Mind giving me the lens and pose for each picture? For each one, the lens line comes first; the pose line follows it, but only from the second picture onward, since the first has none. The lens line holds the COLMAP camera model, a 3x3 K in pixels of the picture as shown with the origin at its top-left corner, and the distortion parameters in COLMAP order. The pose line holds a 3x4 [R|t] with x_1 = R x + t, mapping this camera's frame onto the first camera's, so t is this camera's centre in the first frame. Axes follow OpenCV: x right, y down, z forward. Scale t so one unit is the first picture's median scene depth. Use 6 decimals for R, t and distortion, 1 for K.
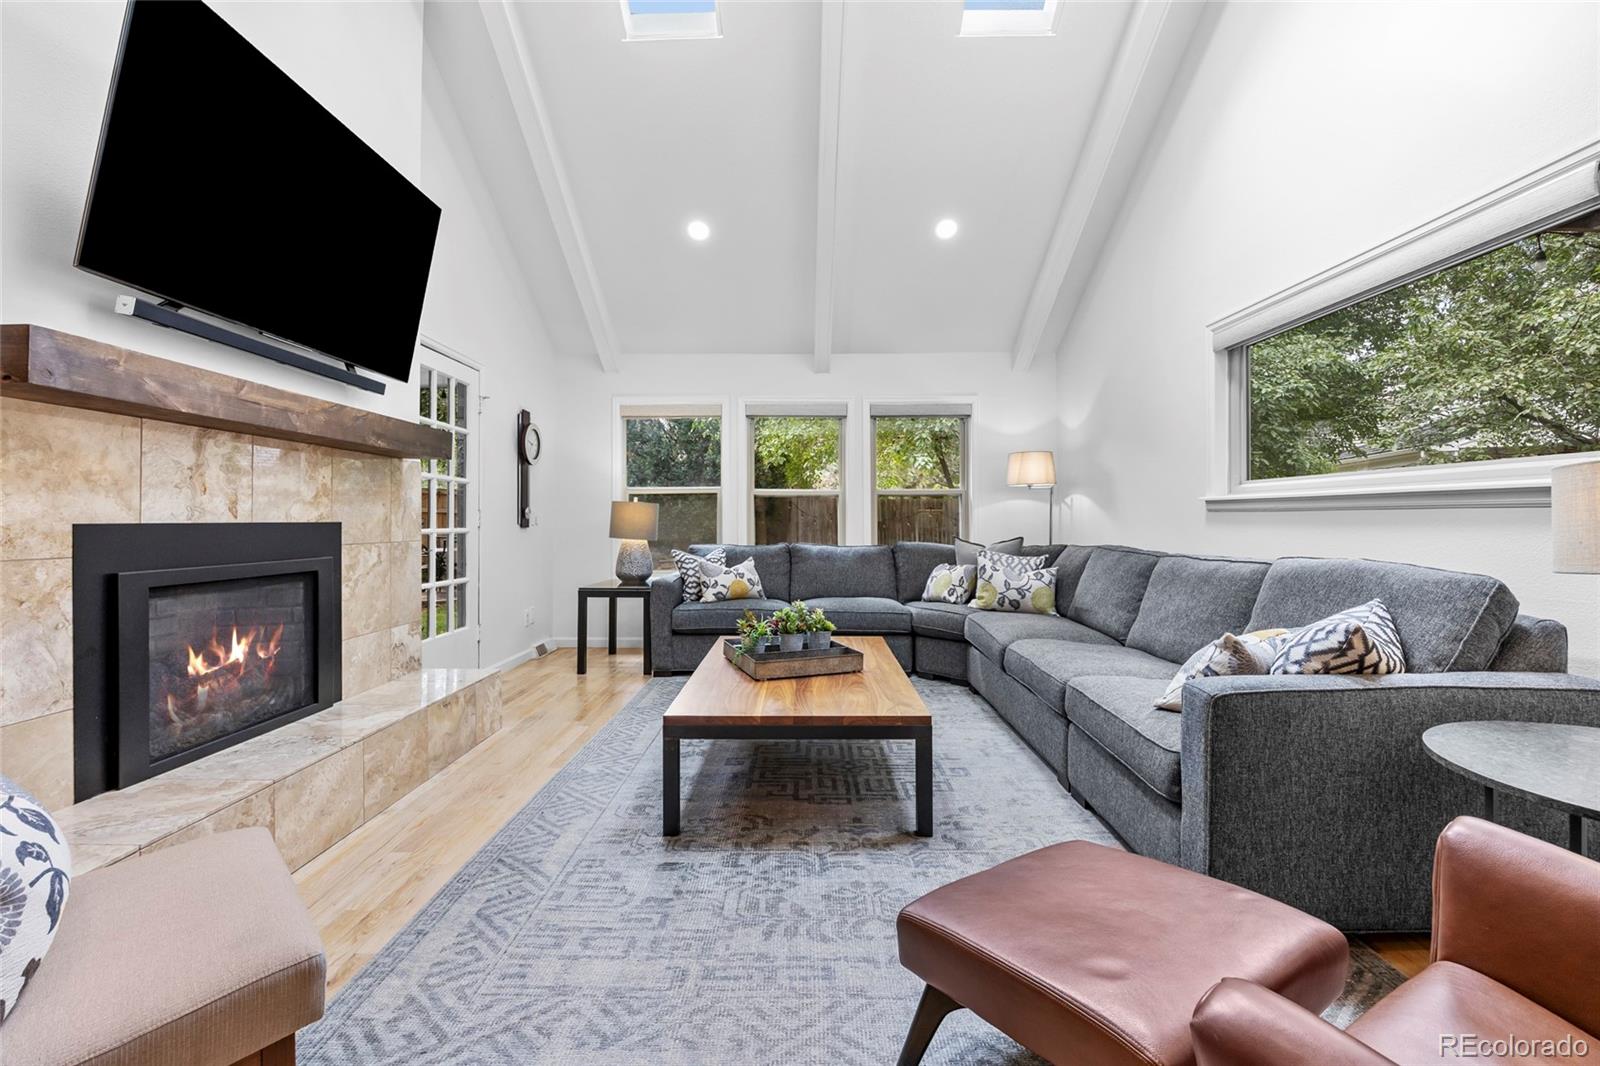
lens RADIAL K [[683.2, 0, 804.7], [0, 683.2, 518.8], [0, 0, 1]] dist [-0.012087, -0.000254]
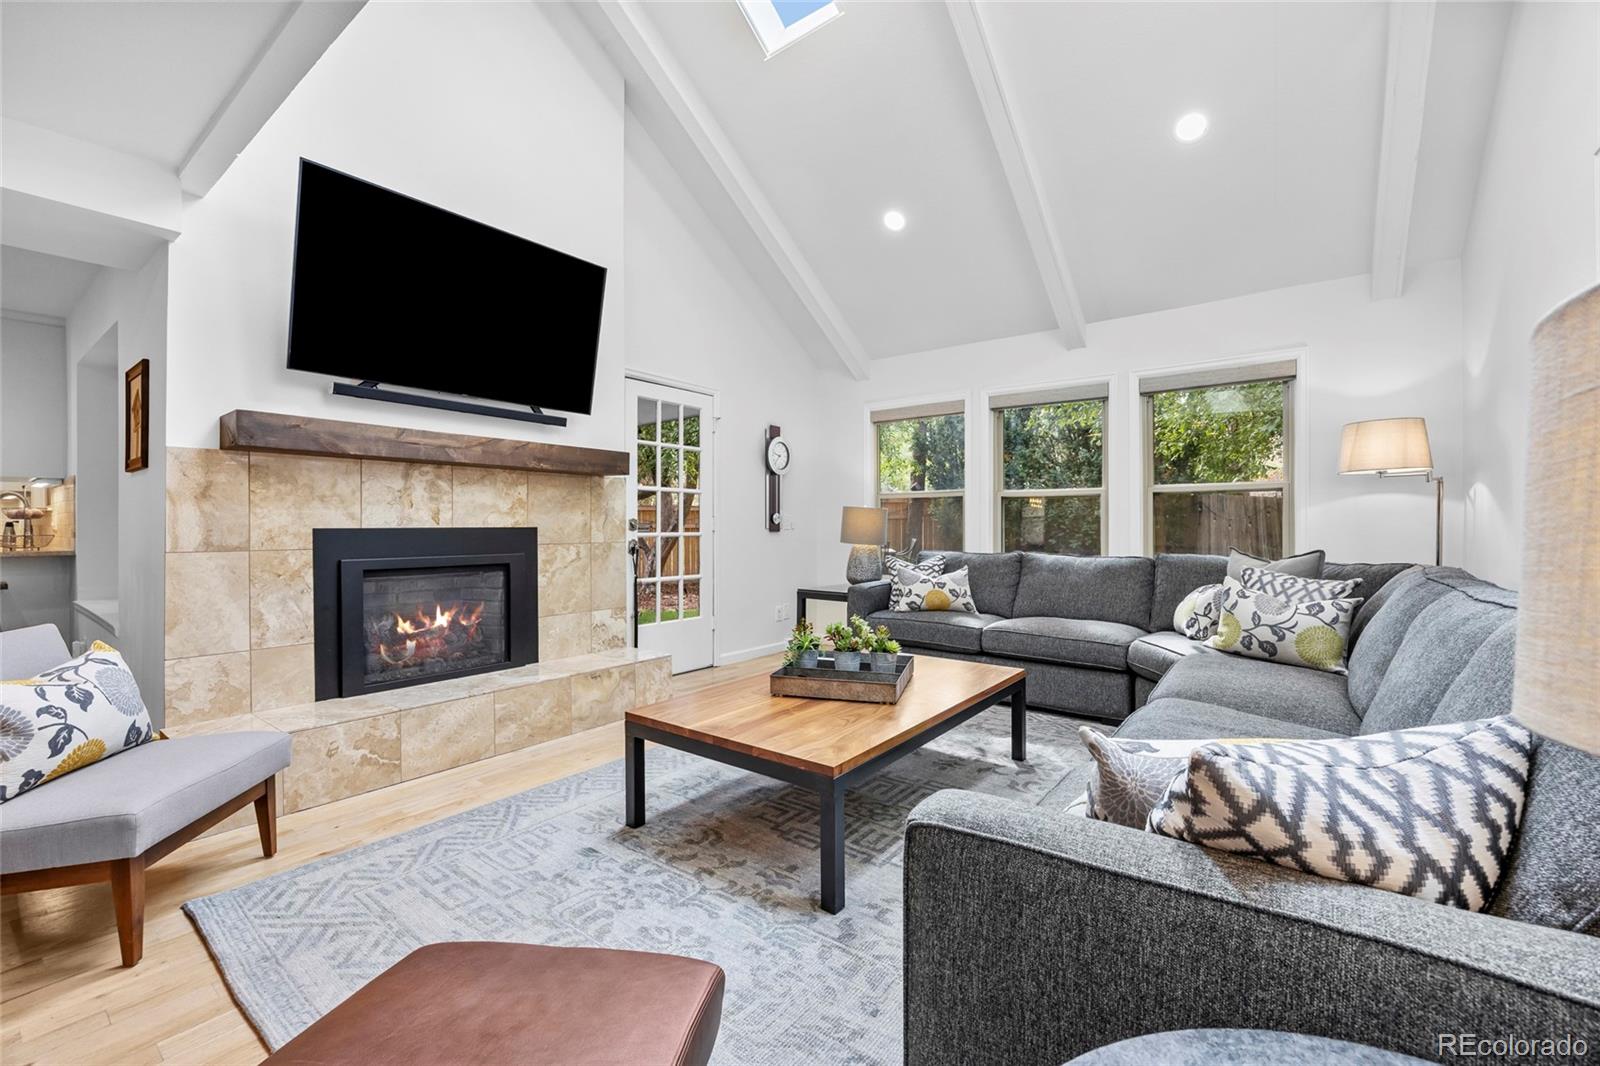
lens RADIAL K [[675.9, 0, 800.0], [0, 675.9, 533.0], [0, 0, 1]] dist [-0.012514, 0.000317]
pose [[0.793164, 0.006480, -0.608973, 0.525340], [0.002455, 0.999901, 0.013837, -0.000554], [0.609003, -0.012470, 0.793070, 0.280995]]
